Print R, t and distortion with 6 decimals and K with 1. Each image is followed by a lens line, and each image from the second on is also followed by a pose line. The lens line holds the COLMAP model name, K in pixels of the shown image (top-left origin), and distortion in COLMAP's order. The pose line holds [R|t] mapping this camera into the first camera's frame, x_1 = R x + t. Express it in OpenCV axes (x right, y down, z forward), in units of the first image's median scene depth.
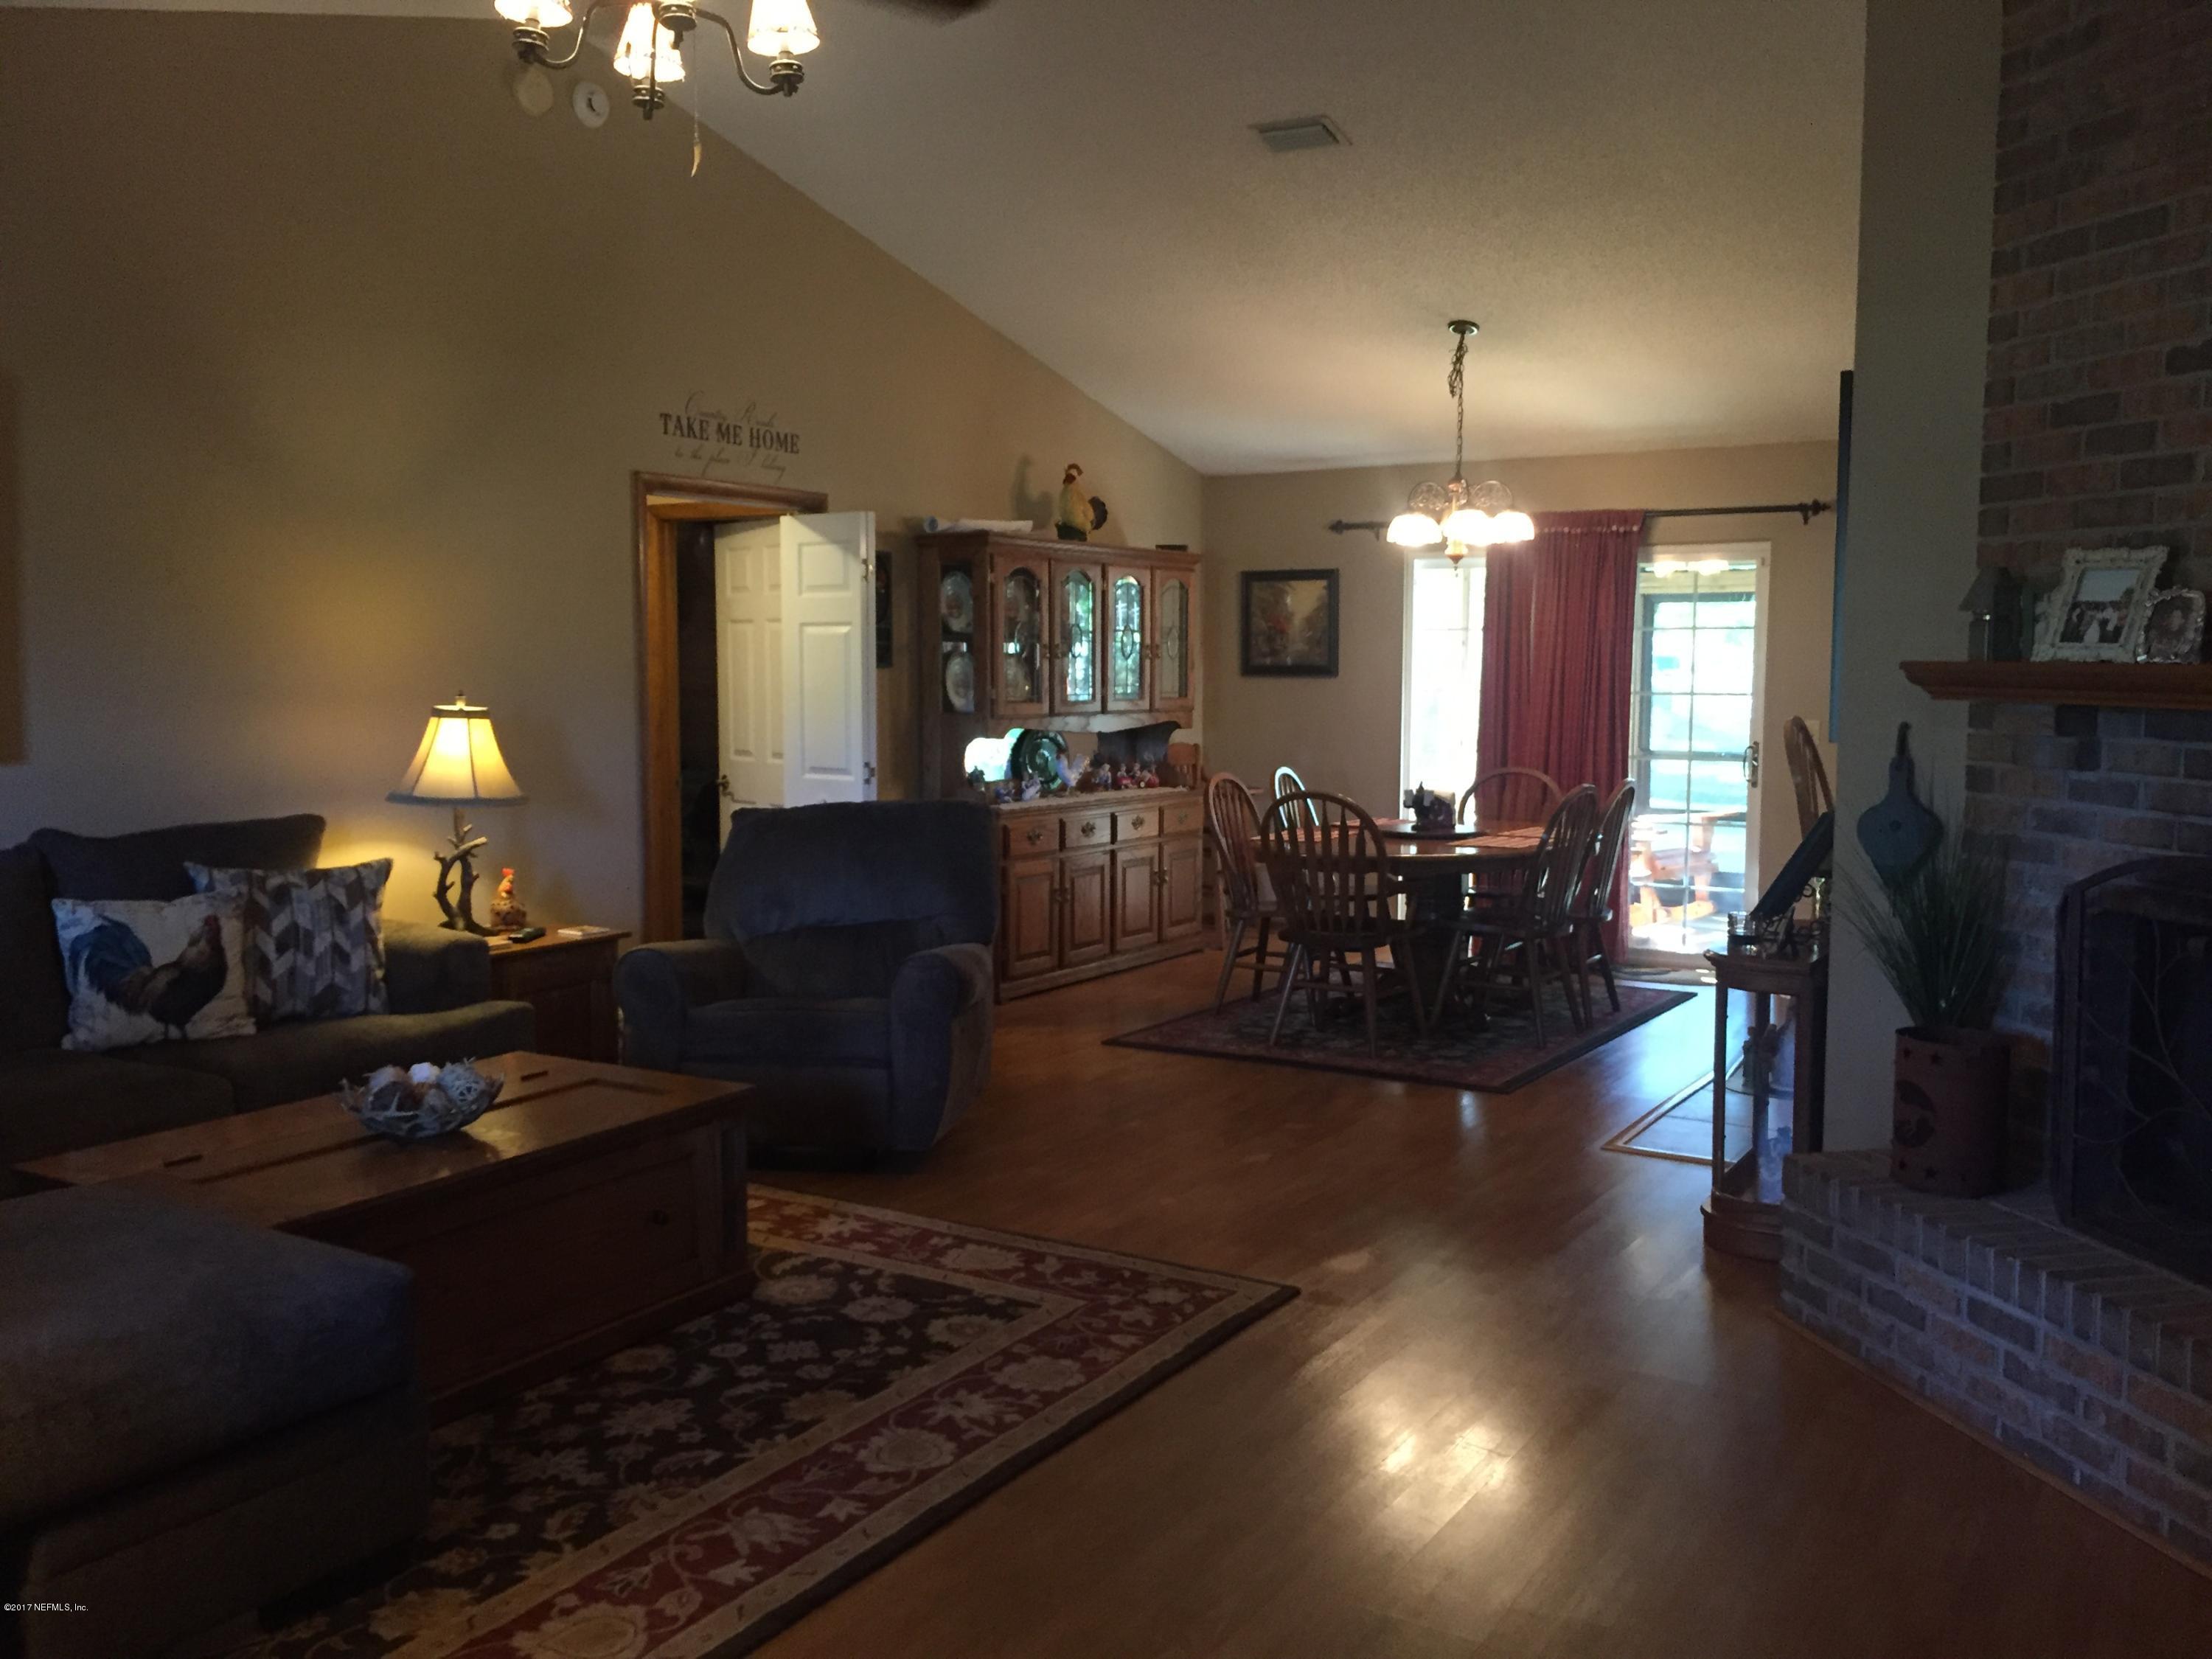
lens RADIAL K [[1917.0, 0, 1106.0], [0, 1917.0, 829.5], [0, 0, 1]] dist [0.096546, -0.142105]
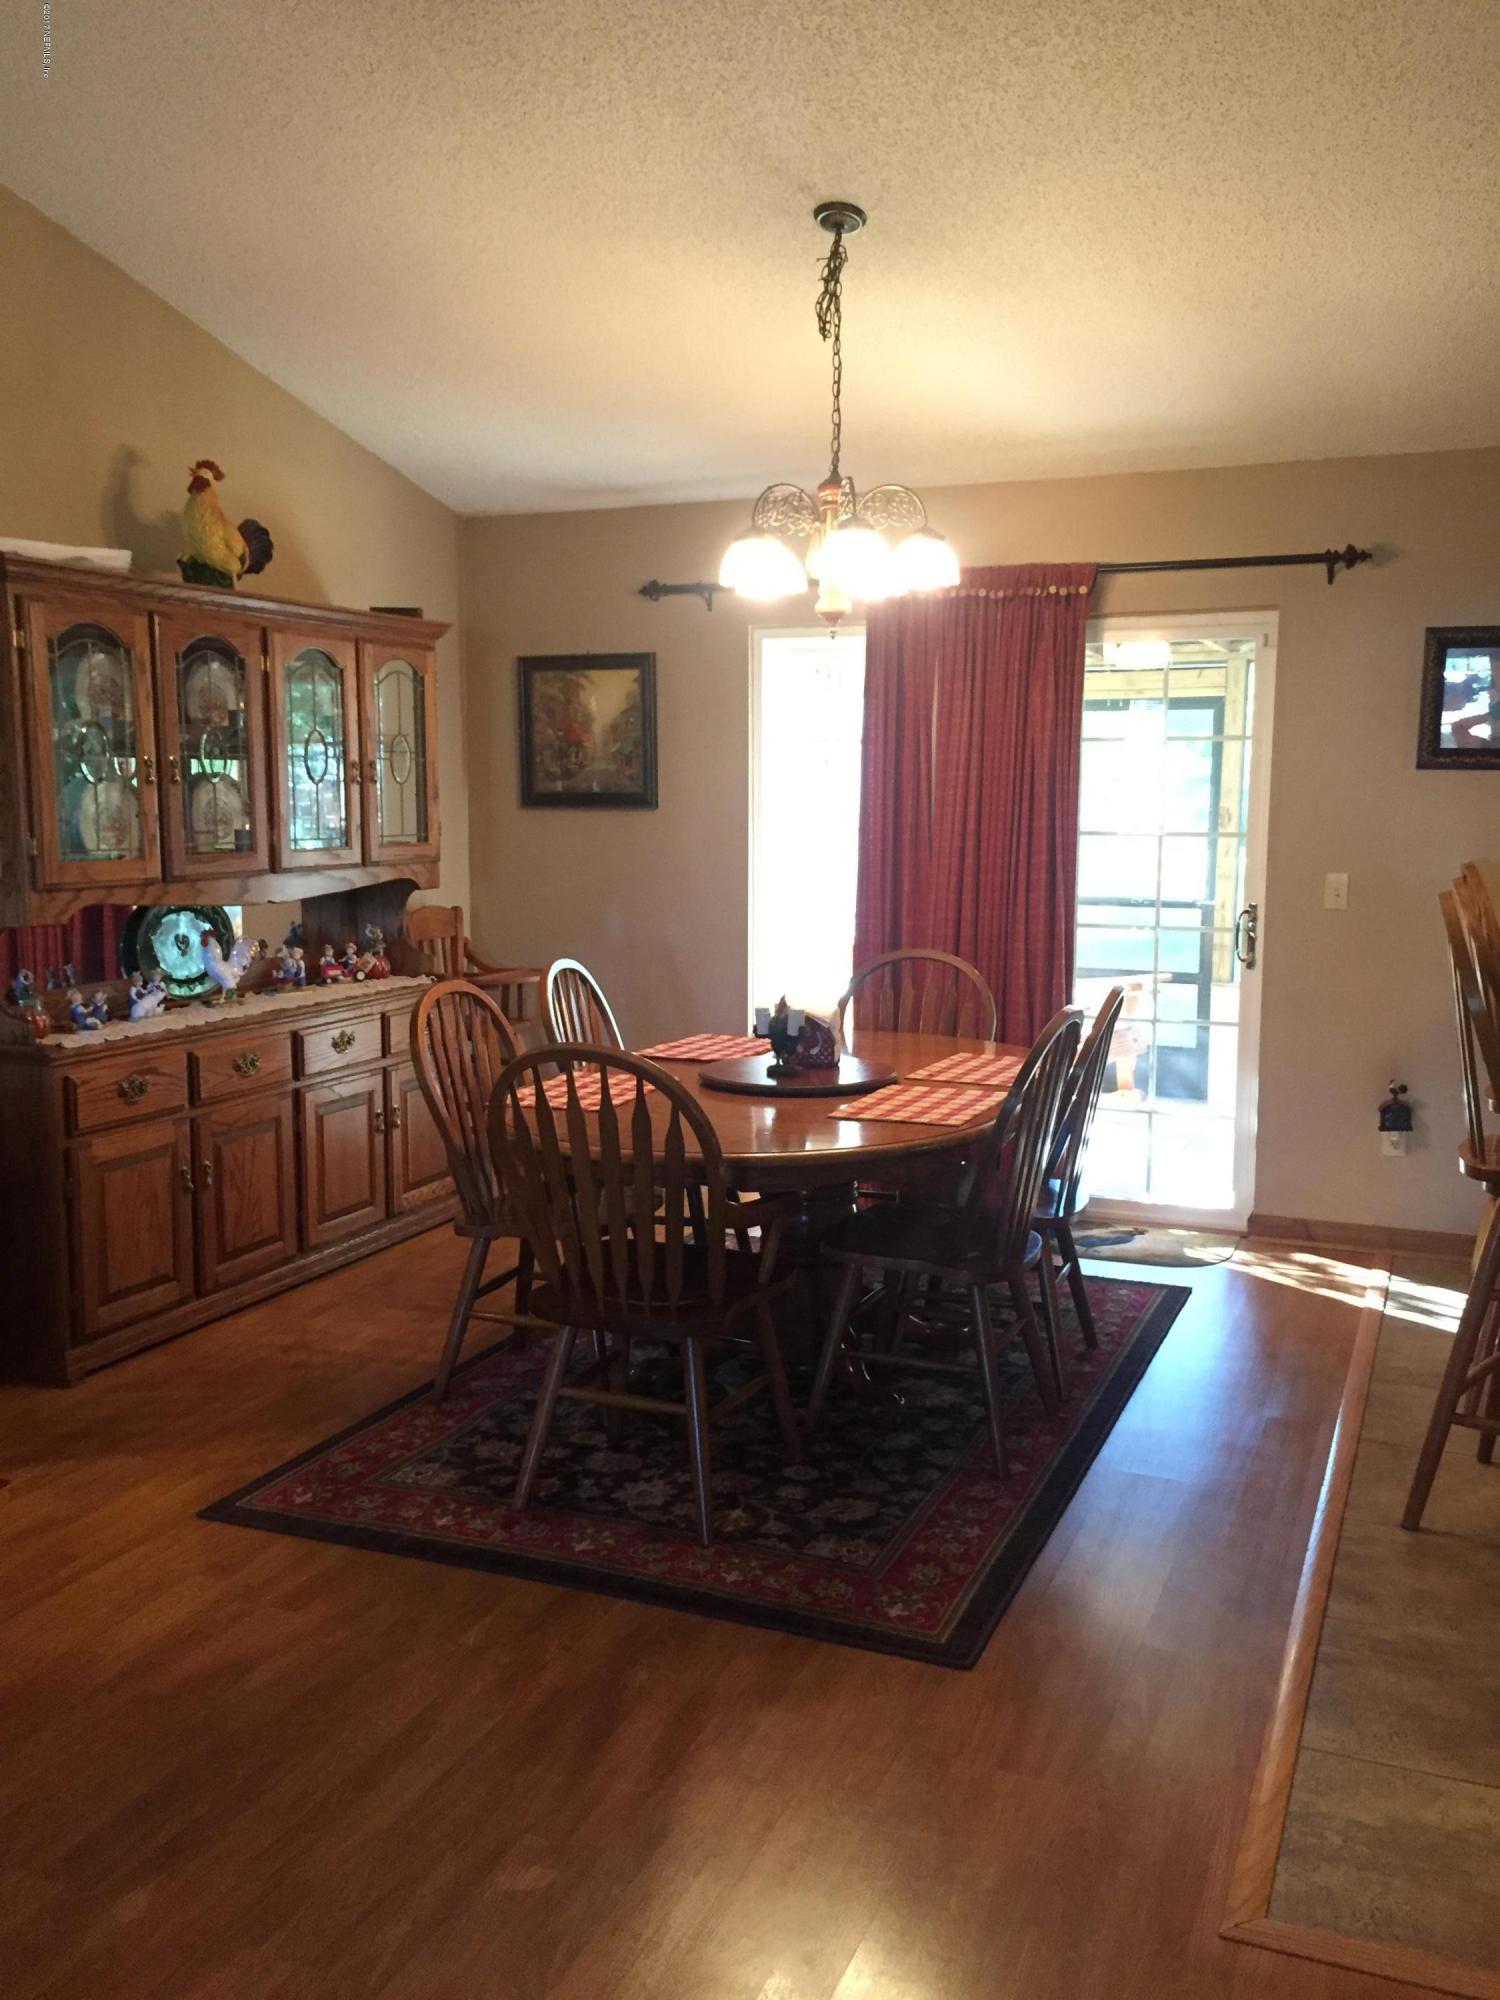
lens RADIAL K [[1733.3, 0, 750.0], [0, 1733.3, 1000.0], [0, 0, 1]] dist [0.096546, -0.142105]
pose [[0.988405, -0.020864, 0.150401, 0.085288], [0.014954, 0.999075, 0.040322, -0.052093], [-0.151103, -0.037605, 0.987802, 0.547627]]
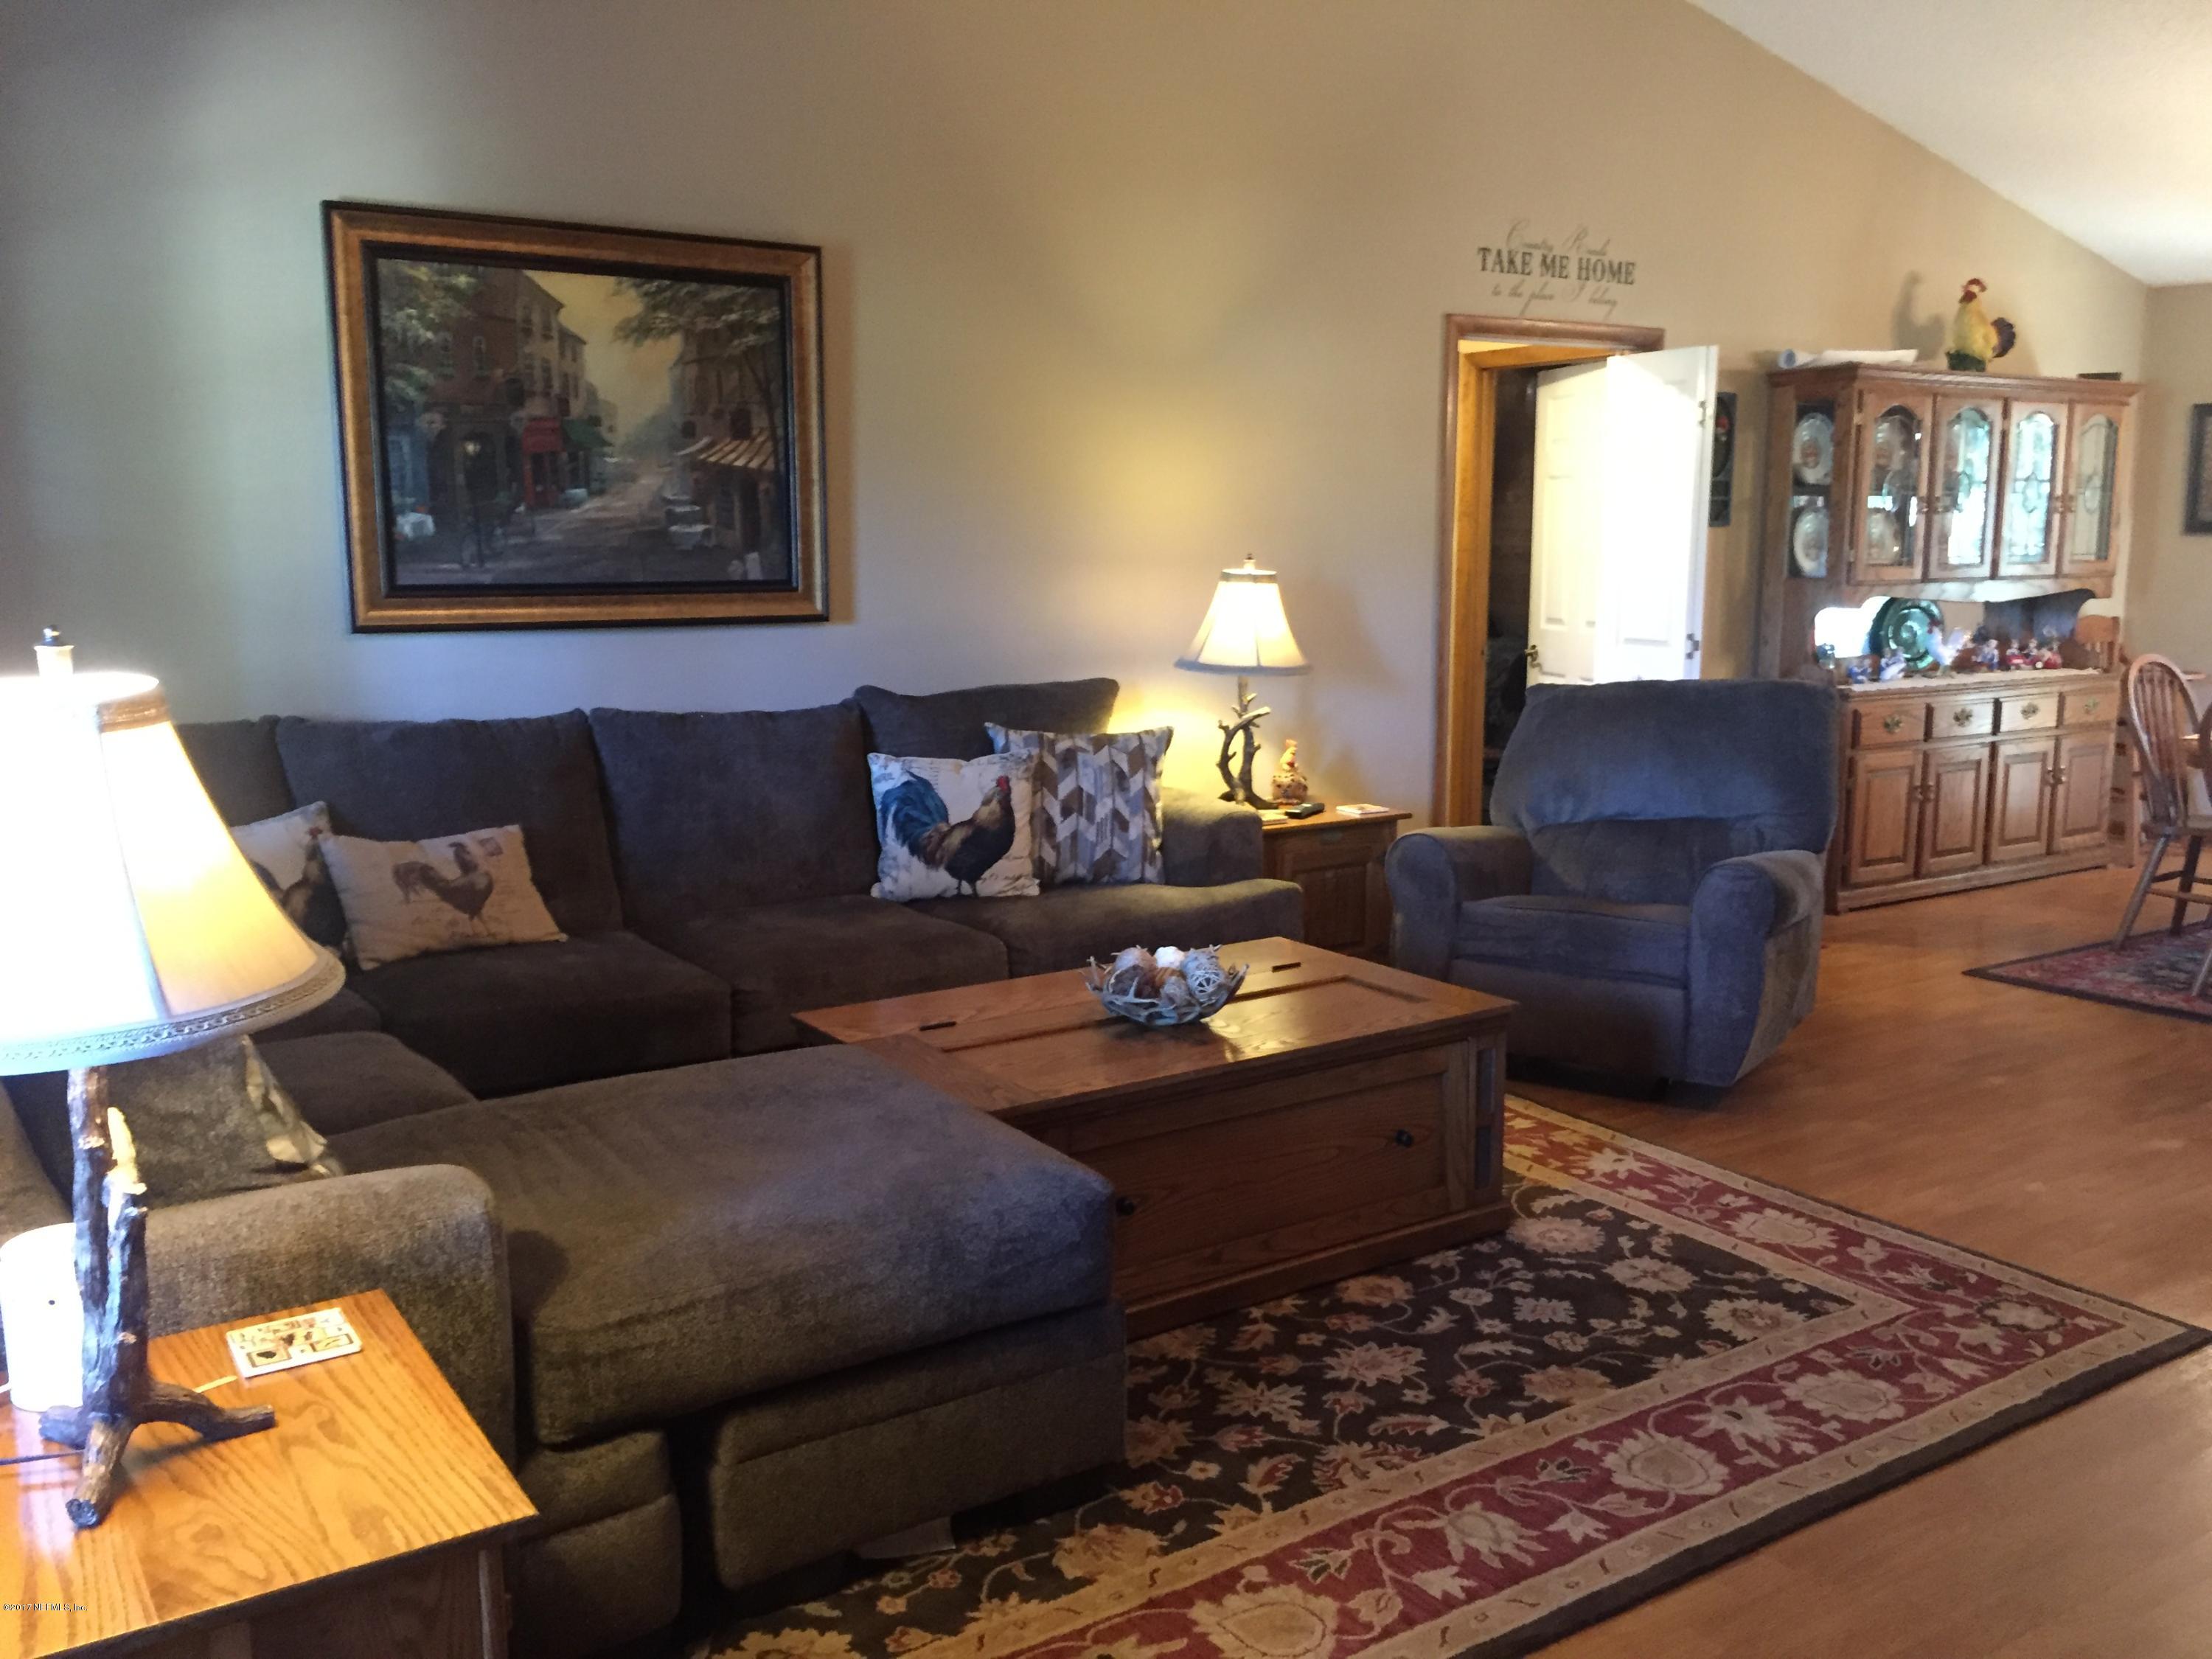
lens RADIAL K [[1917.0, 0, 1106.0], [0, 1917.0, 829.5], [0, 0, 1]] dist [0.096546, -0.142105]
pose [[0.909559, 0.062080, -0.410911, 0.002774], [-0.033168, 0.996469, 0.077128, -0.005423], [0.414249, -0.056523, 0.908407, 0.078506]]
